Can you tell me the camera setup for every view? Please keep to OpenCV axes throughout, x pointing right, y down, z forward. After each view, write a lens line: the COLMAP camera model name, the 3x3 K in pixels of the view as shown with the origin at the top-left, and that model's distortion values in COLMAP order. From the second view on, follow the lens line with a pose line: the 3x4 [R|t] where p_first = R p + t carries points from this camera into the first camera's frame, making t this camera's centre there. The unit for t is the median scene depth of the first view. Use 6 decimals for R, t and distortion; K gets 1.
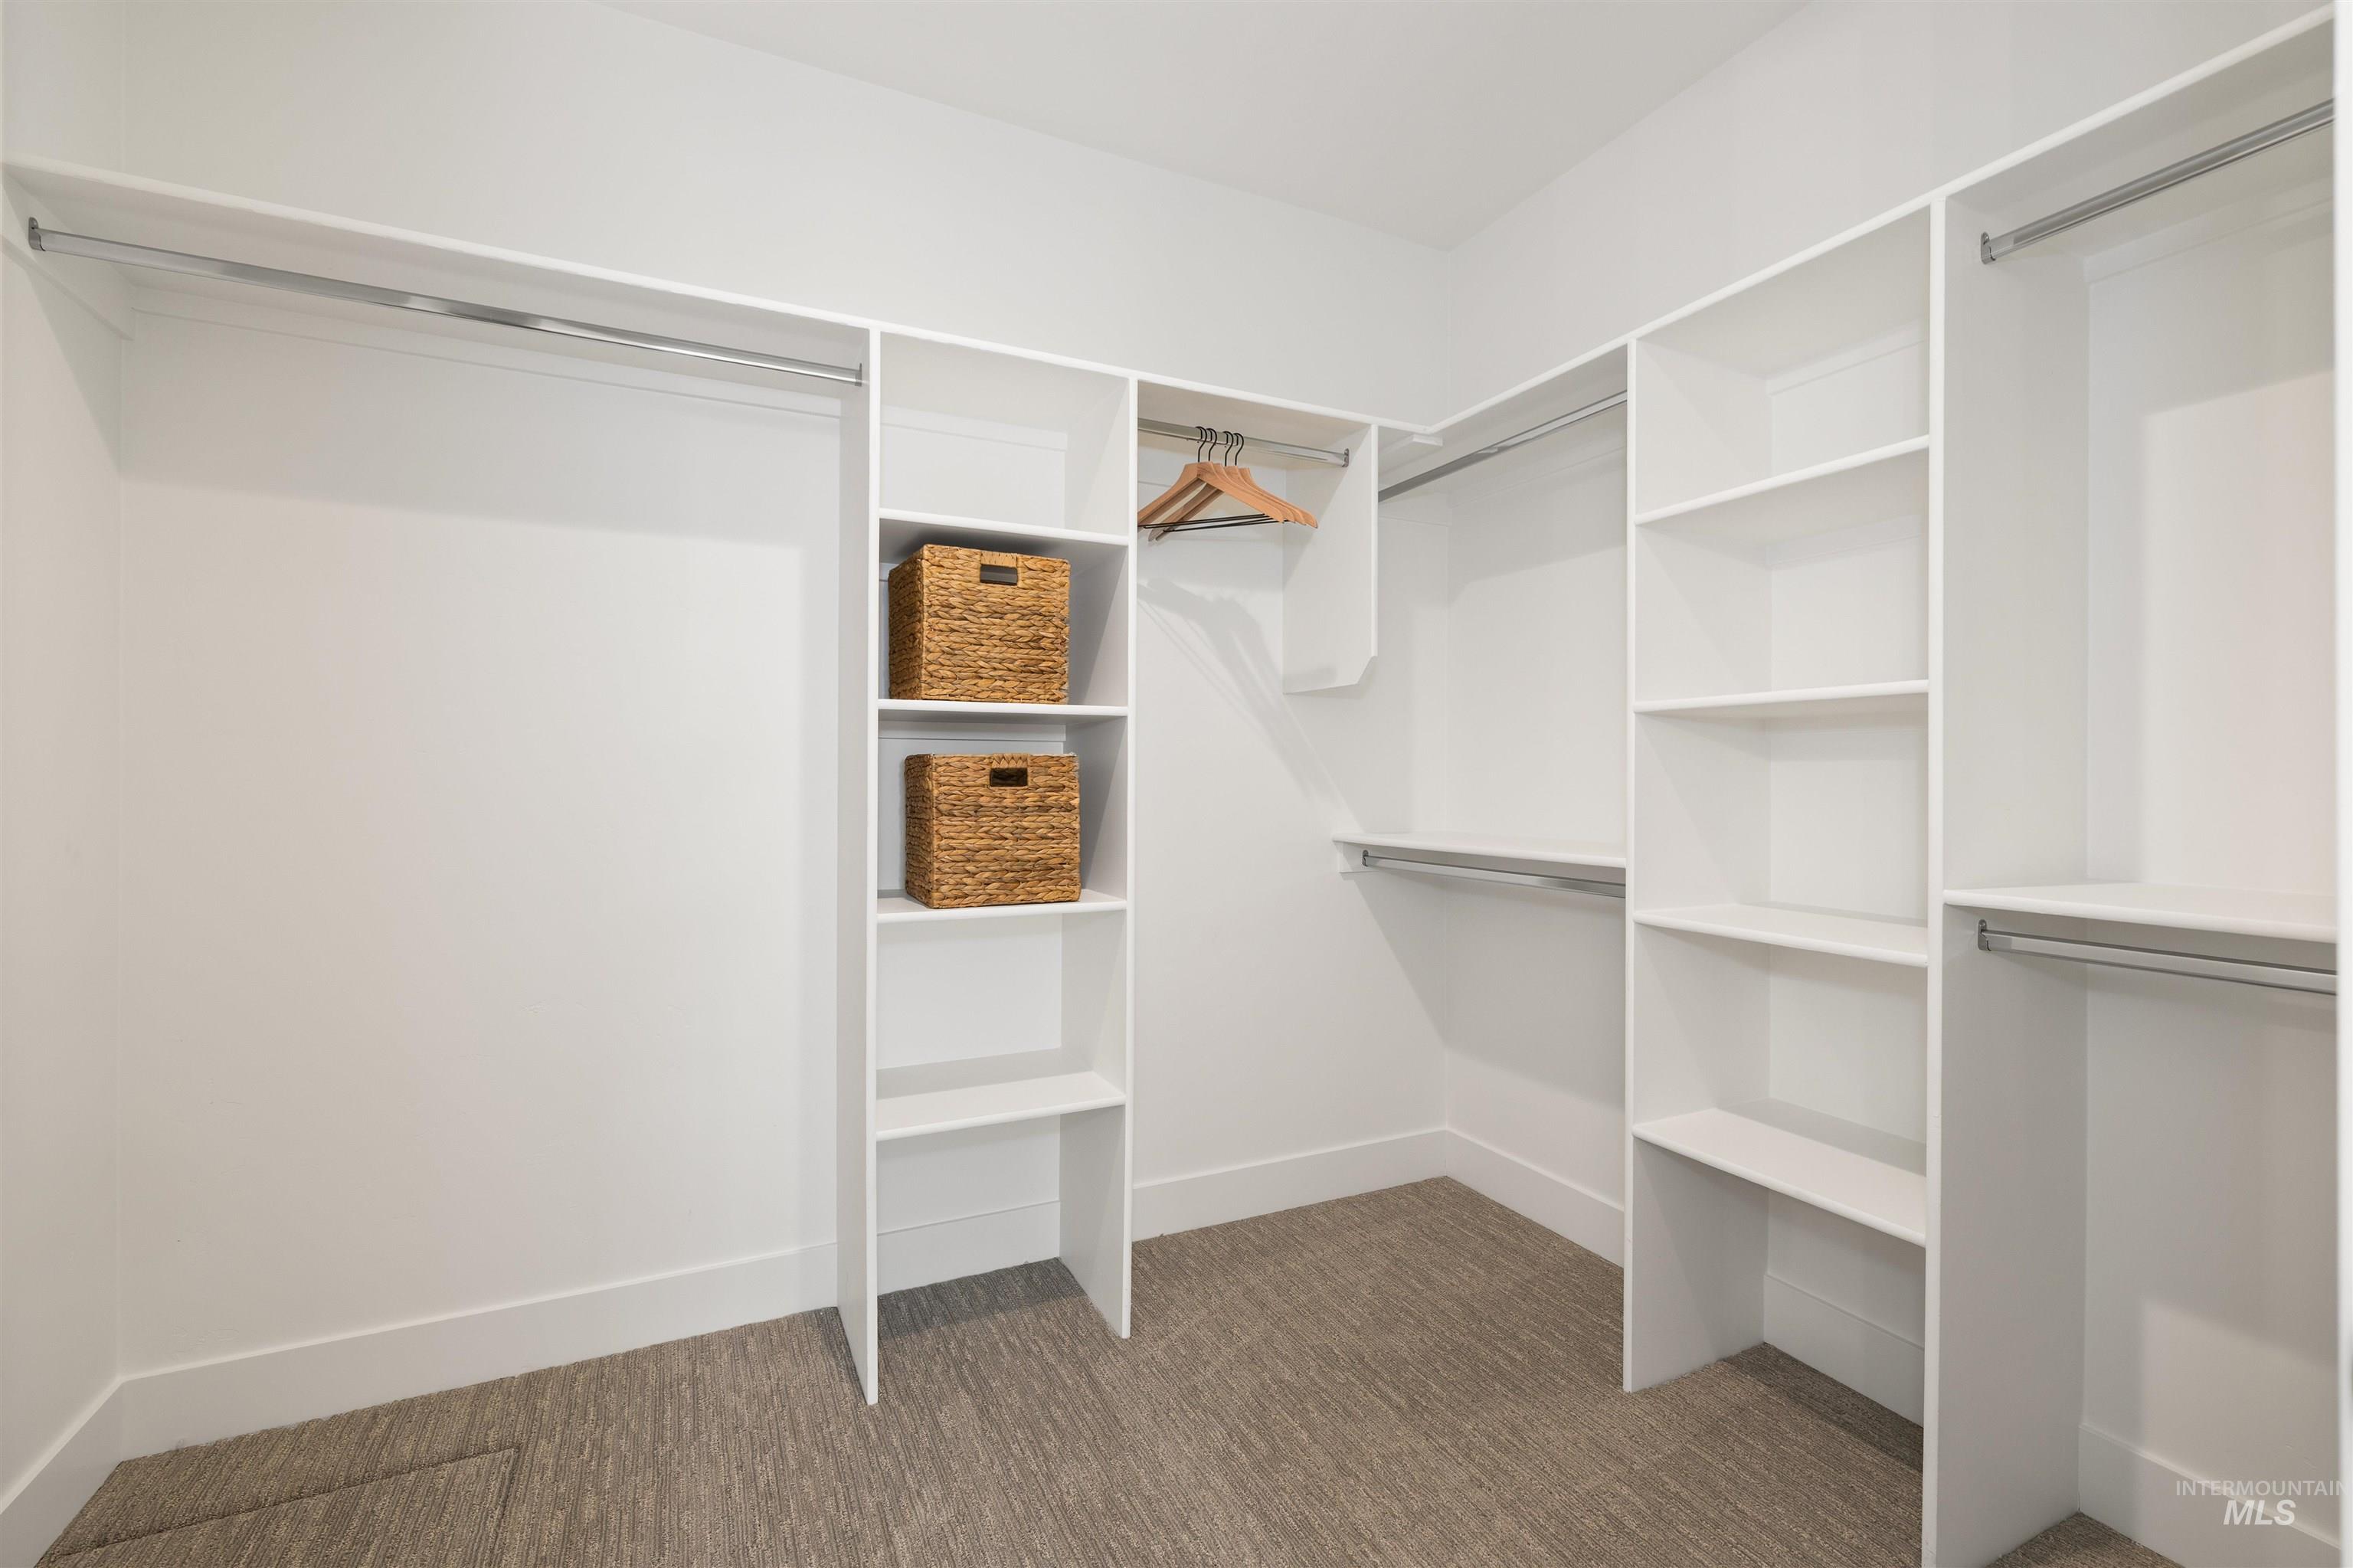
lens RADIAL K [[998.6, 0, 1168.7], [0, 998.6, 776.6], [0, 0, 1]] dist [0.000725, 0.000705]
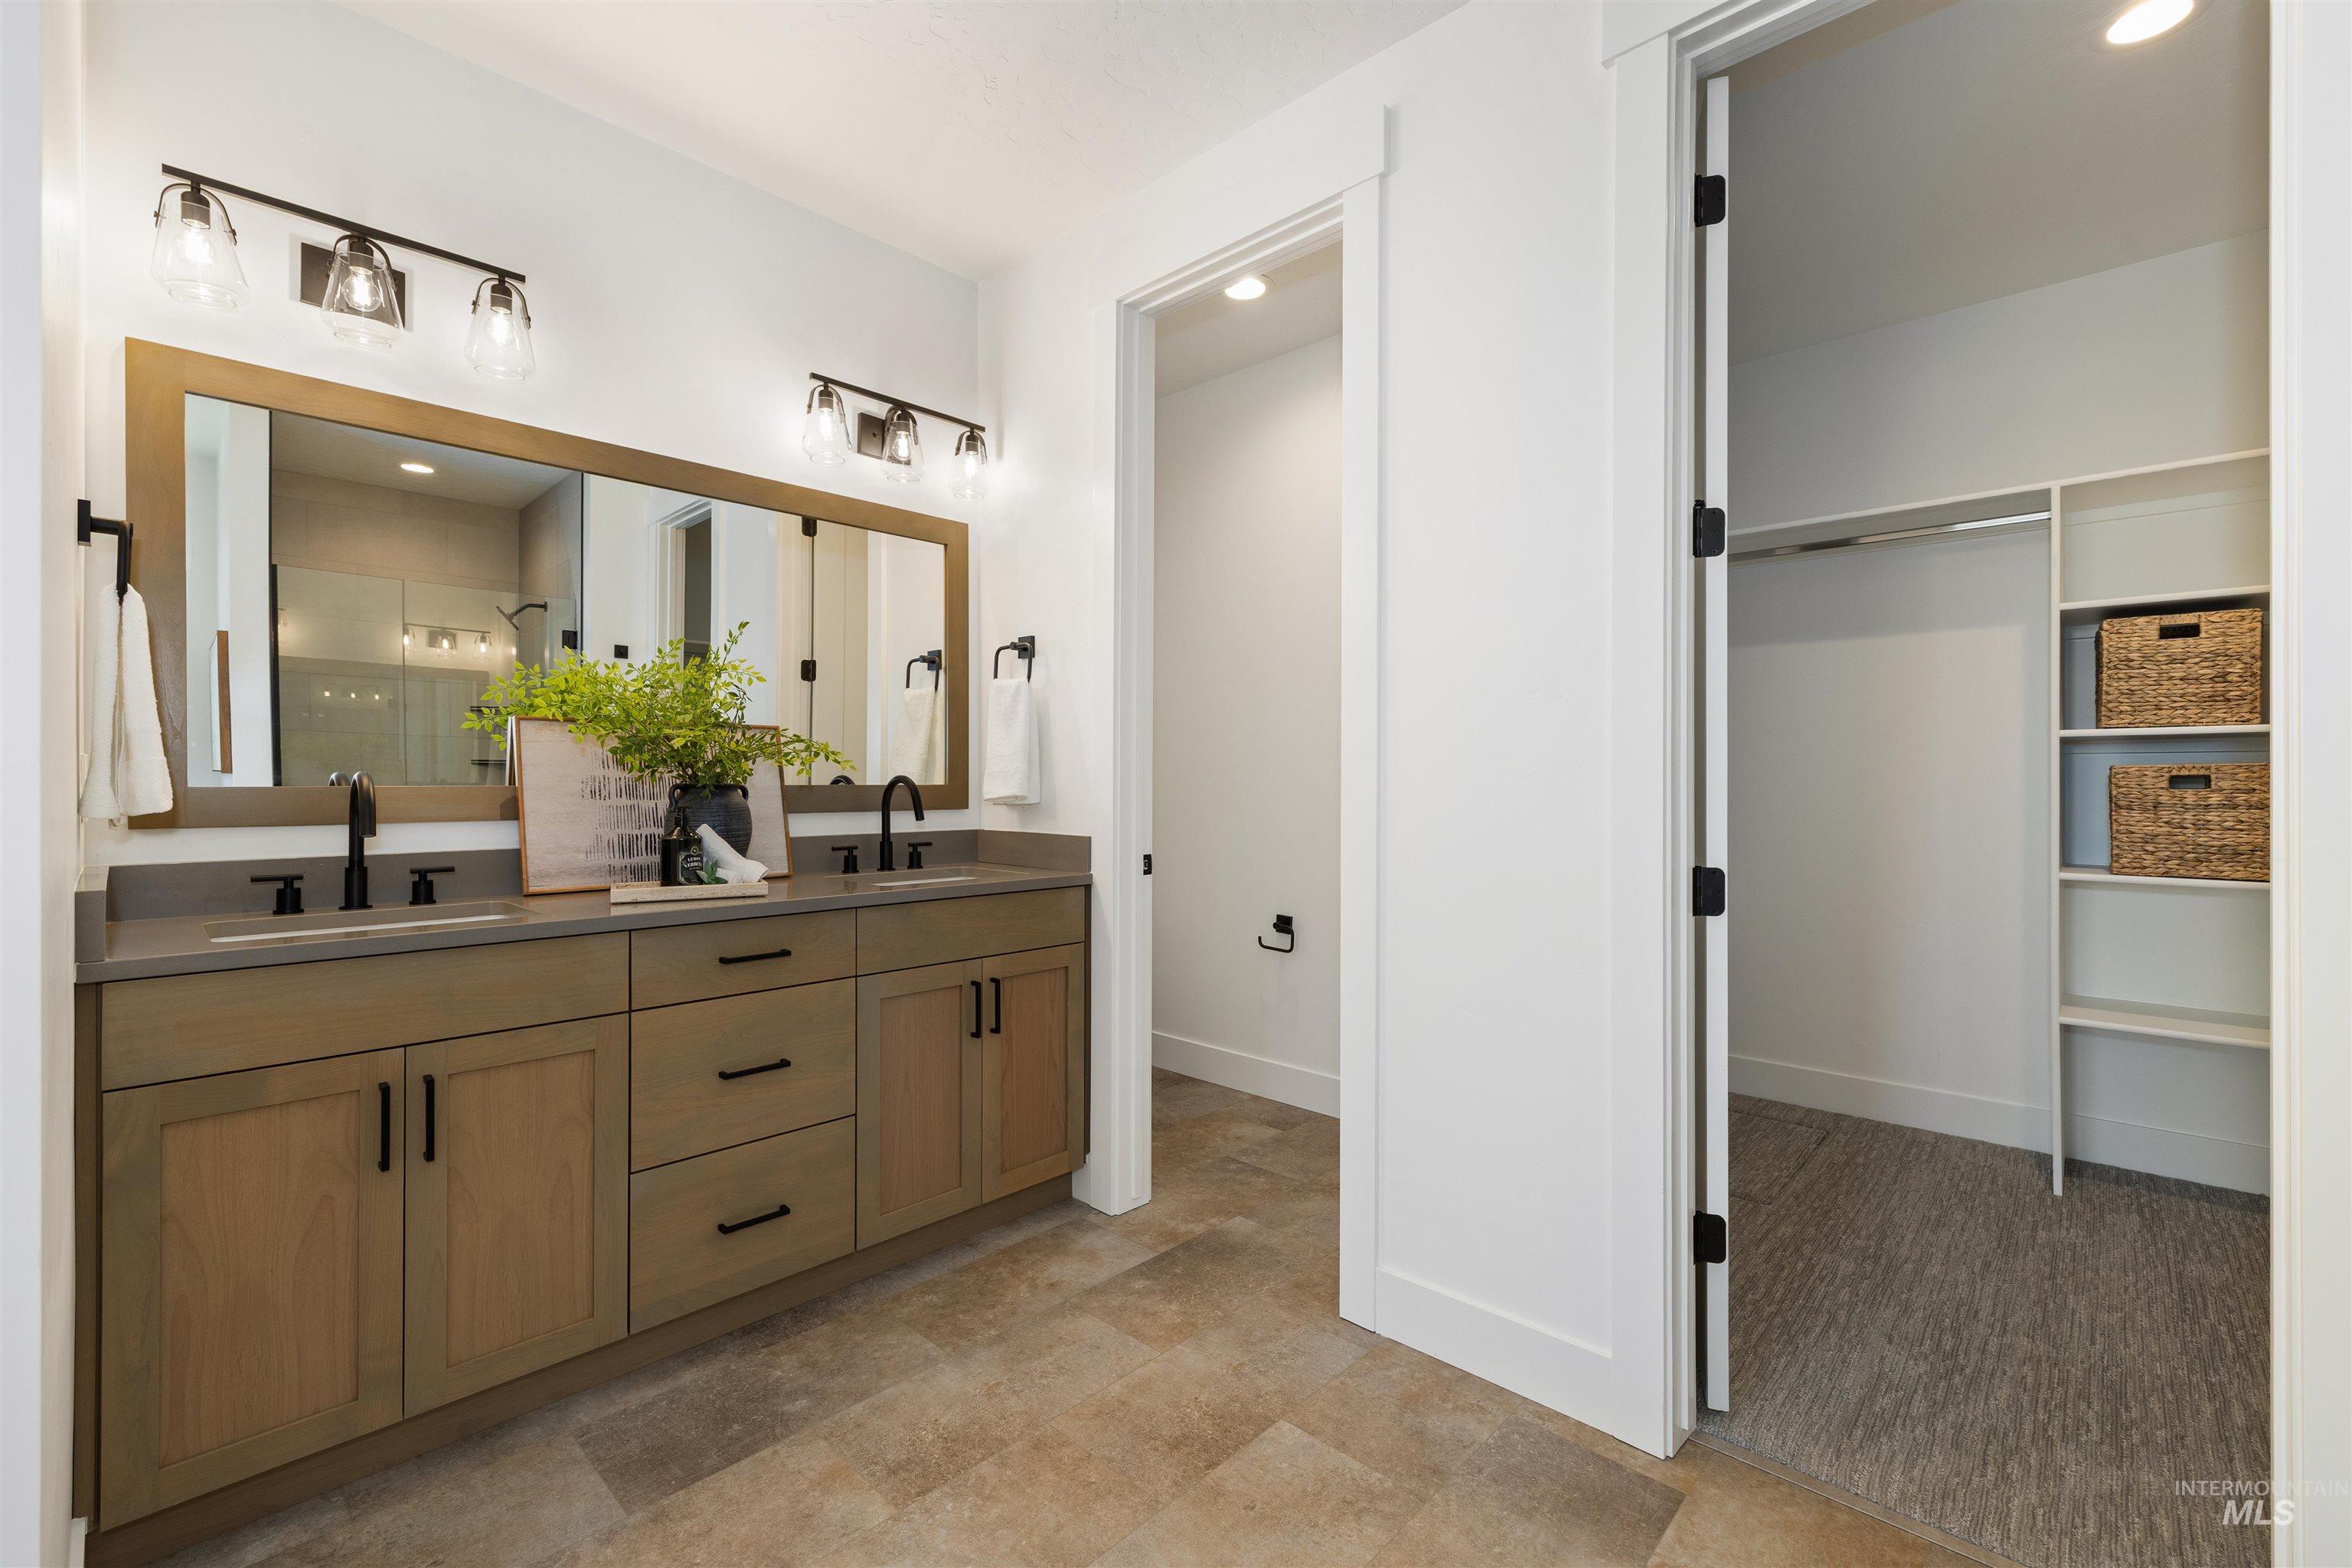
lens RADIAL K [[998.1, 0, 1173.8], [0, 998.1, 774.8], [0, 0, 1]] dist [0.000725, 0.000705]
pose [[0.363470, -0.006081, -0.931586, 0.591108], [-0.000622, 0.999977, -0.006770, 0.000903], [0.931606, 0.003040, 0.363457, -0.749412]]
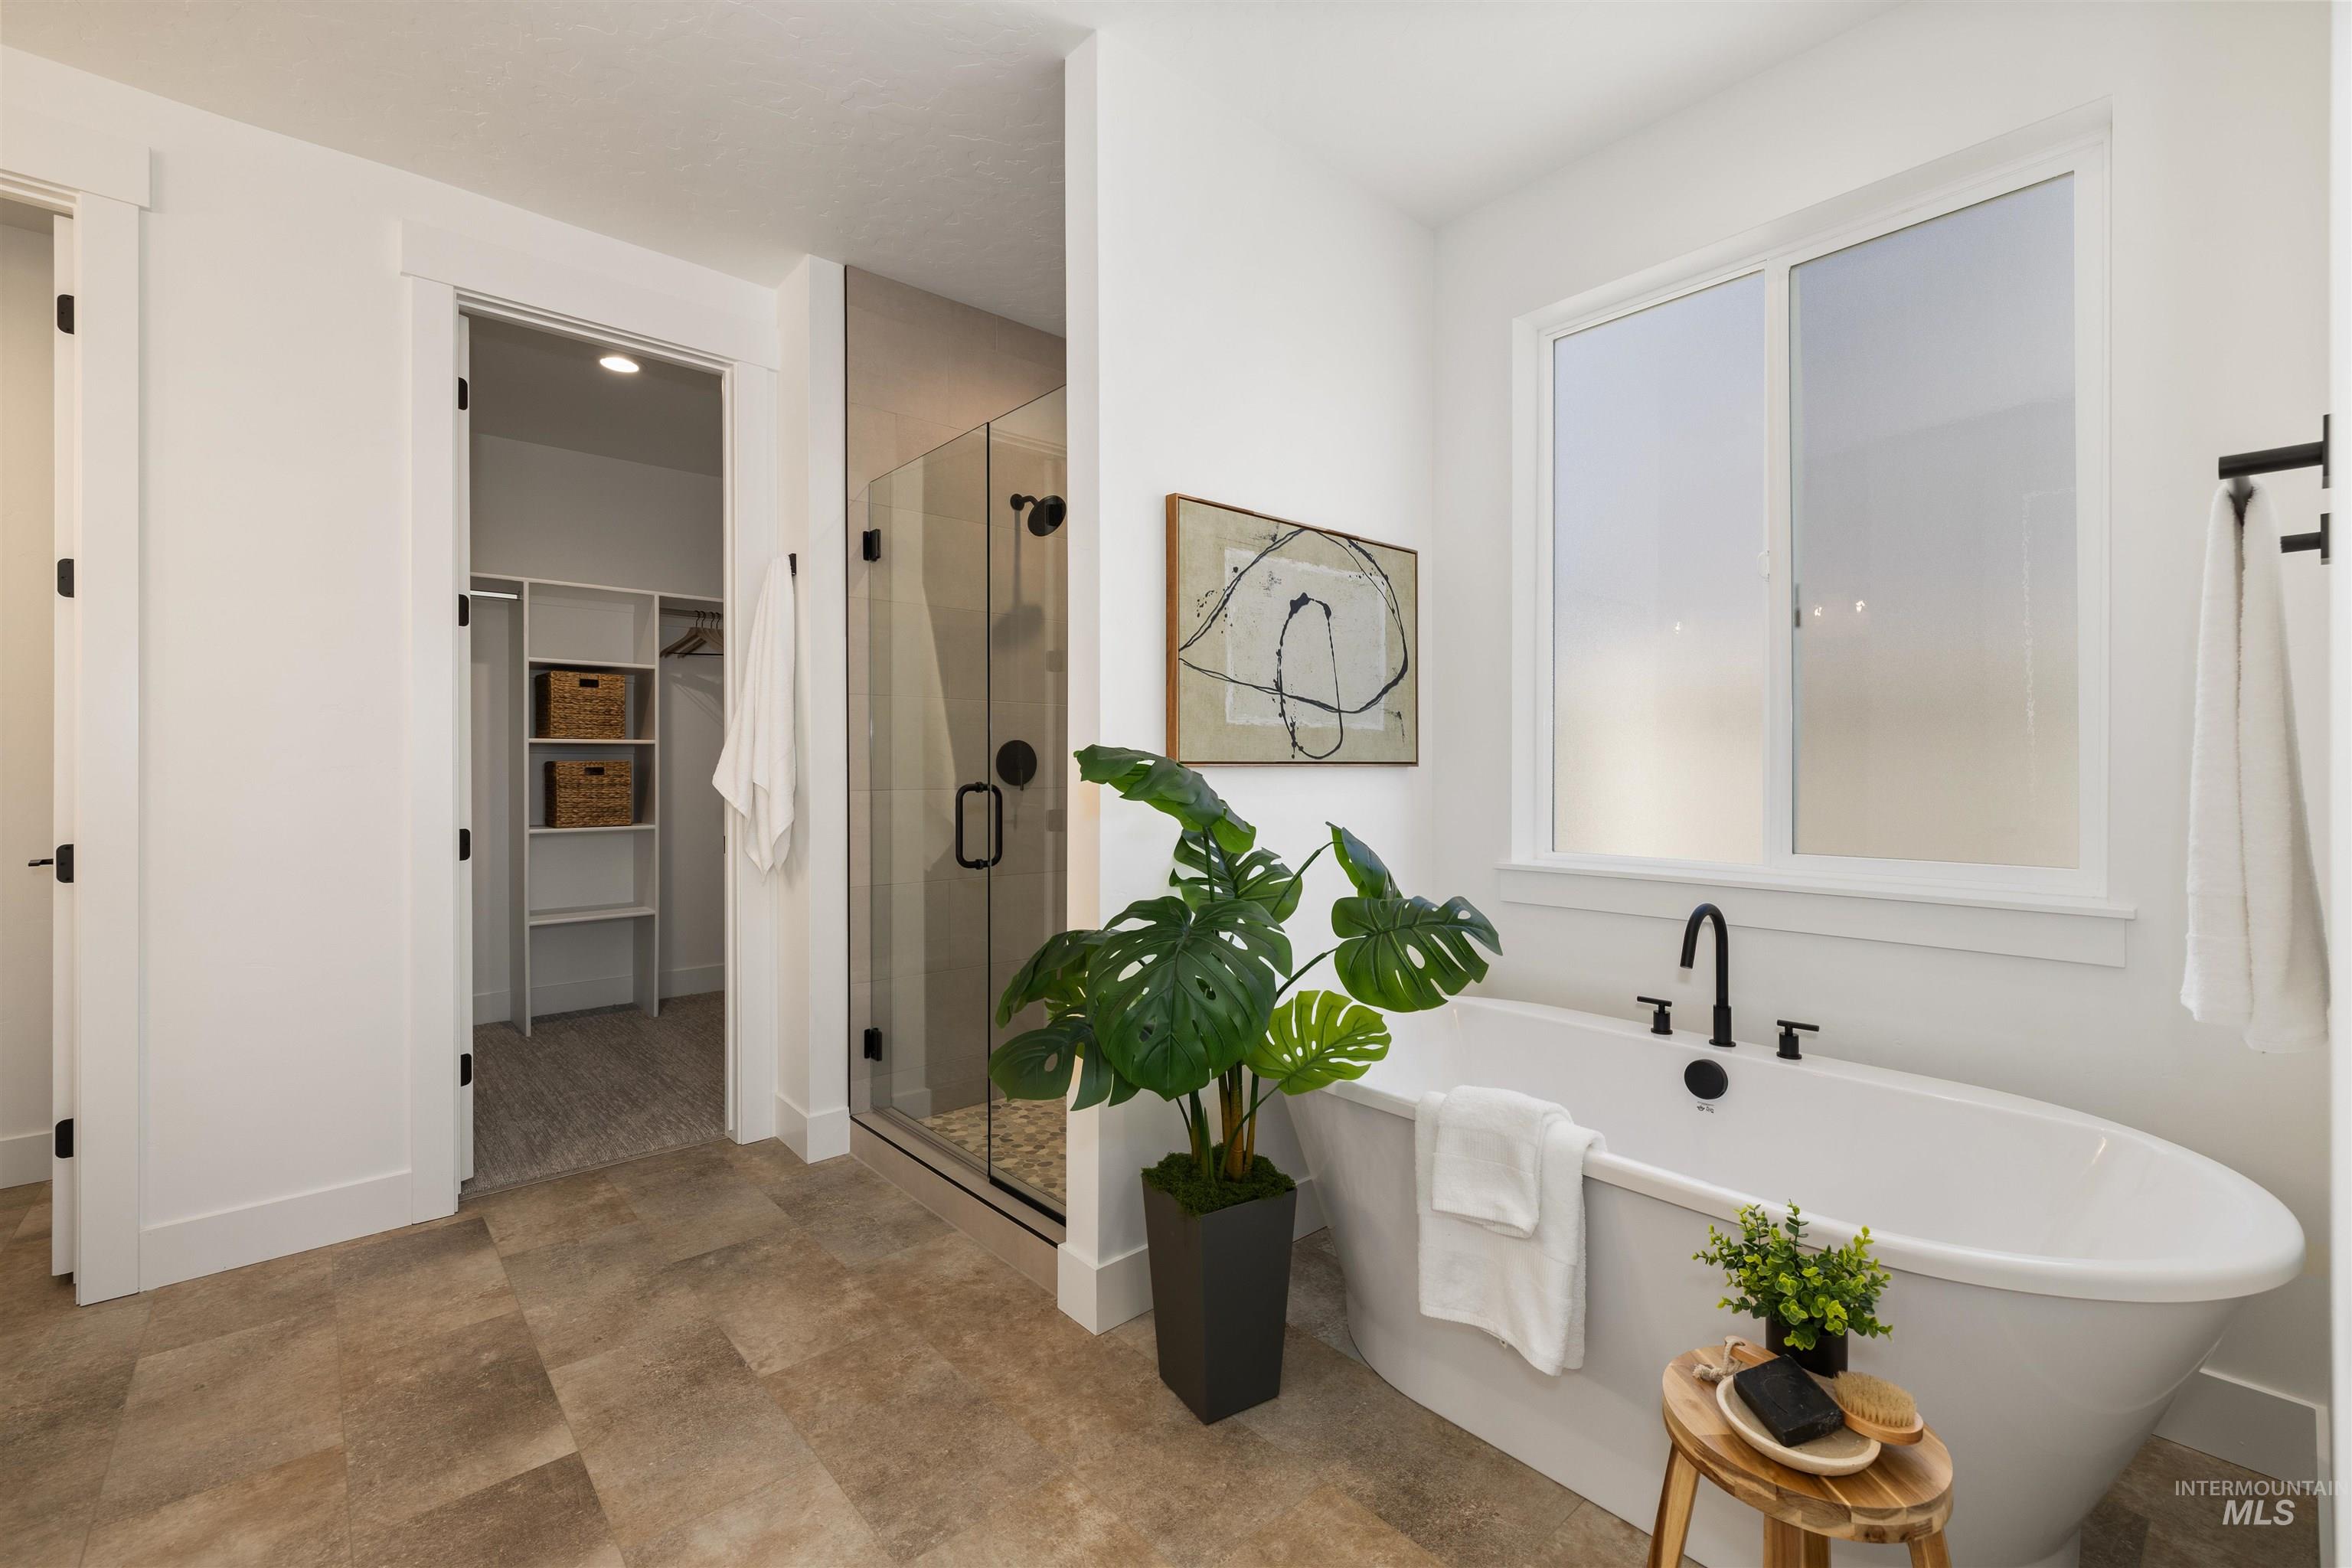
lens RADIAL K [[998.1, 0, 1179.5], [0, 998.1, 768.9], [0, 0, 1]] dist [0.000725, 0.000705]
pose [[0.960731, -0.005911, 0.277418, 0.497900], [0.005384, 0.999982, 0.002661, -0.003893], [-0.277429, -0.001063, 0.960746, -1.587567]]
